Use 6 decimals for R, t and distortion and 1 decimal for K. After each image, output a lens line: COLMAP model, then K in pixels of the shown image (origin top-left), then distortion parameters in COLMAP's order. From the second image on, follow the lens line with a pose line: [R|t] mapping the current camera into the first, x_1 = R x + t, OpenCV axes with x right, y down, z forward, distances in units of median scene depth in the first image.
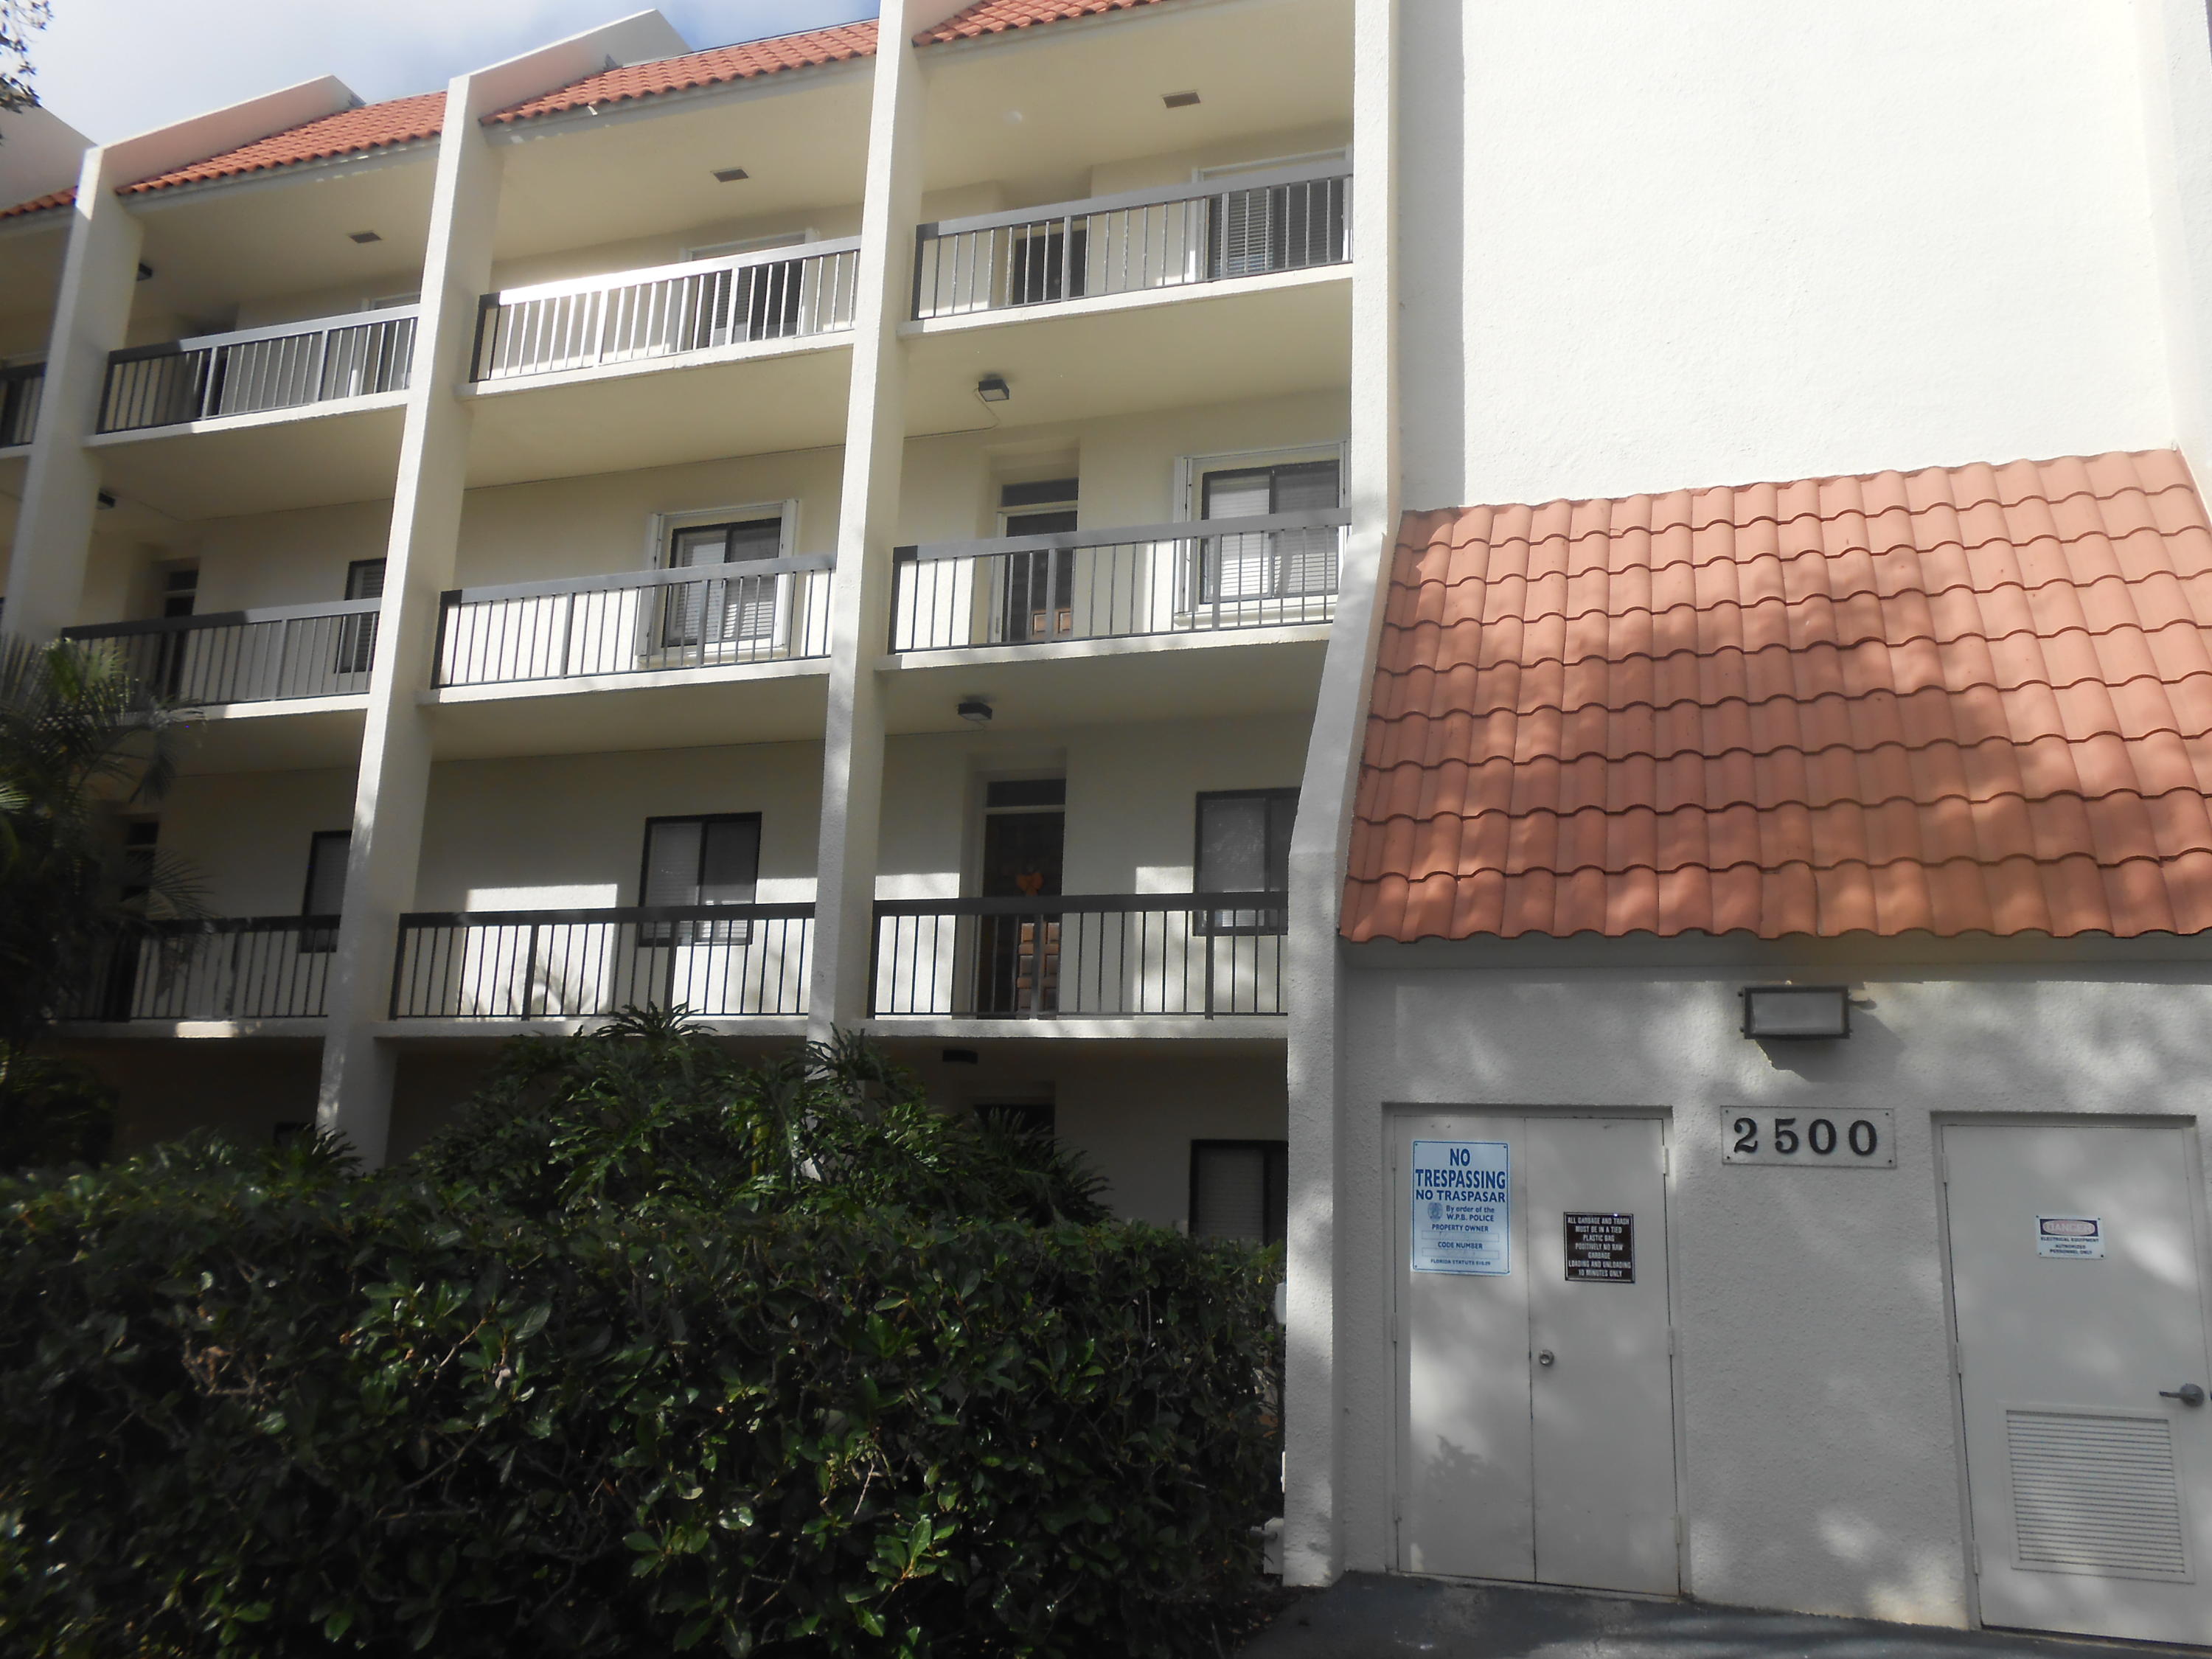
lens RADIAL K [[1808.2, 0, 1089.7], [0, 1808.2, 836.0], [0, 0, 1]] dist [-0.036894, 0.081294]
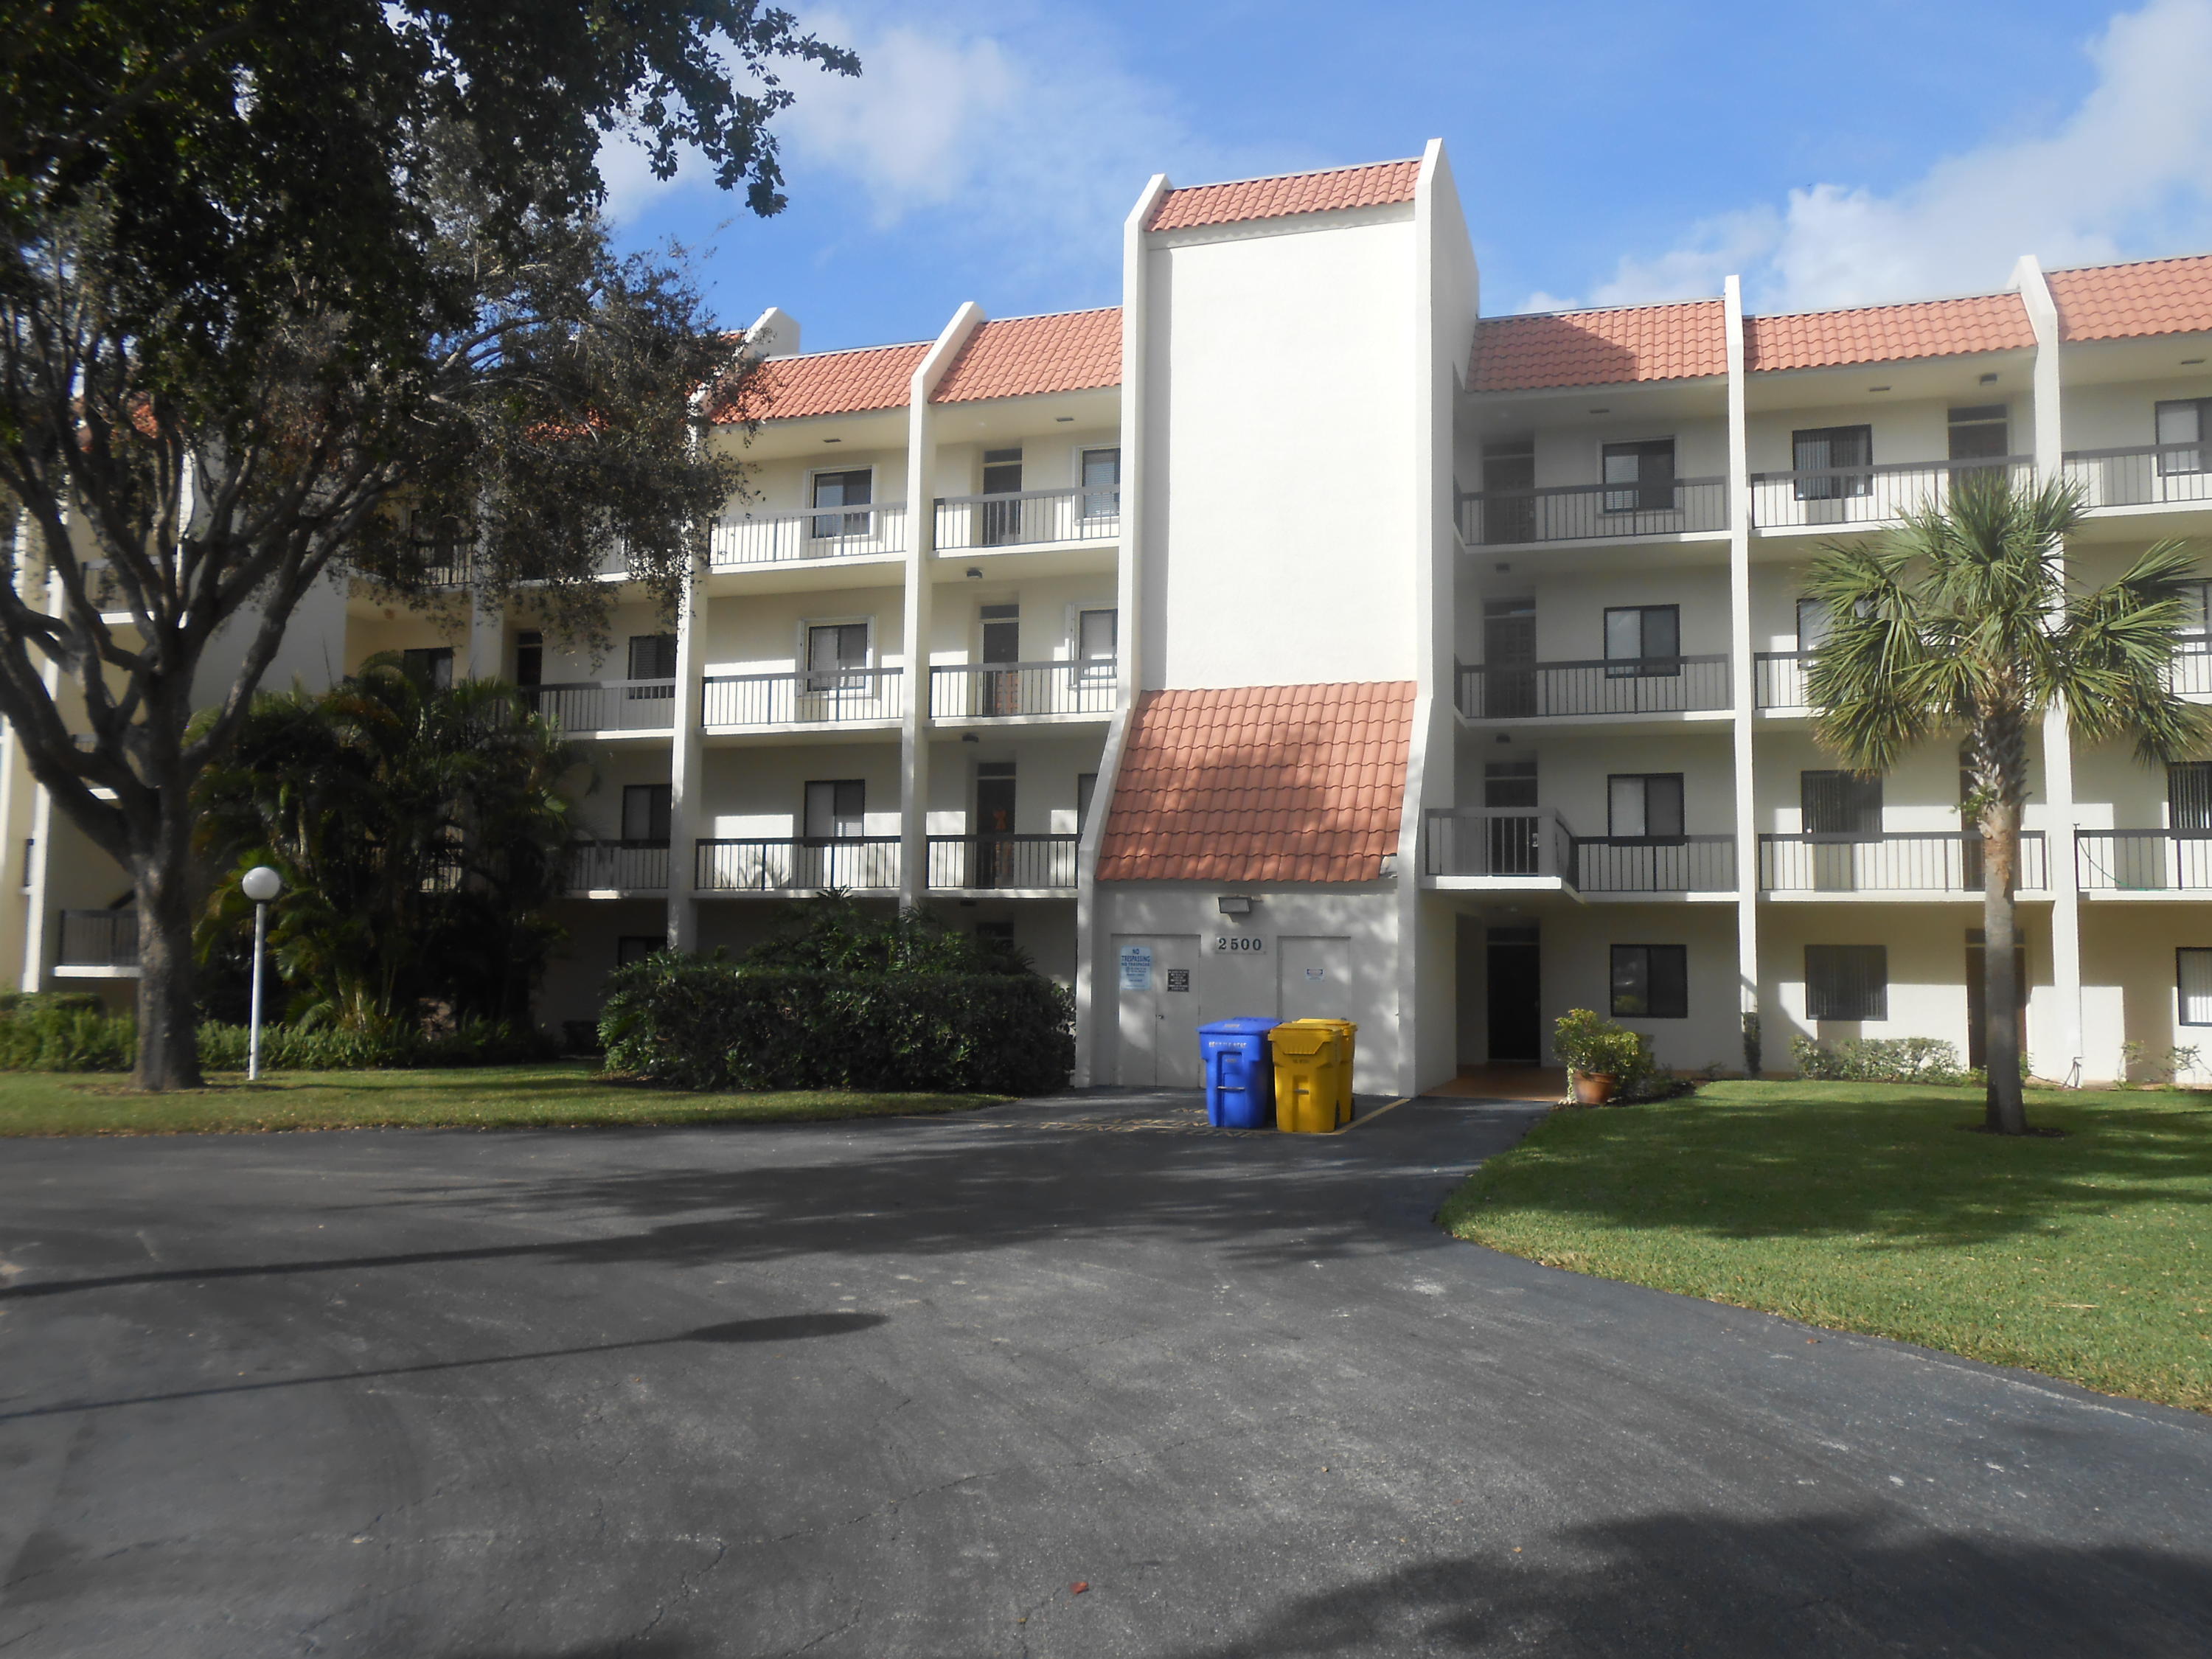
lens RADIAL K [[1808.2, 0, 1089.7], [0, 1808.2, 836.0], [0, 0, 1]] dist [-0.036894, 0.081294]
pose [[0.999805, -0.019173, -0.004655, 0.095672], [0.019610, 0.991637, 0.127559, -0.257759], [0.002171, -0.127626, 0.991820, -1.268601]]
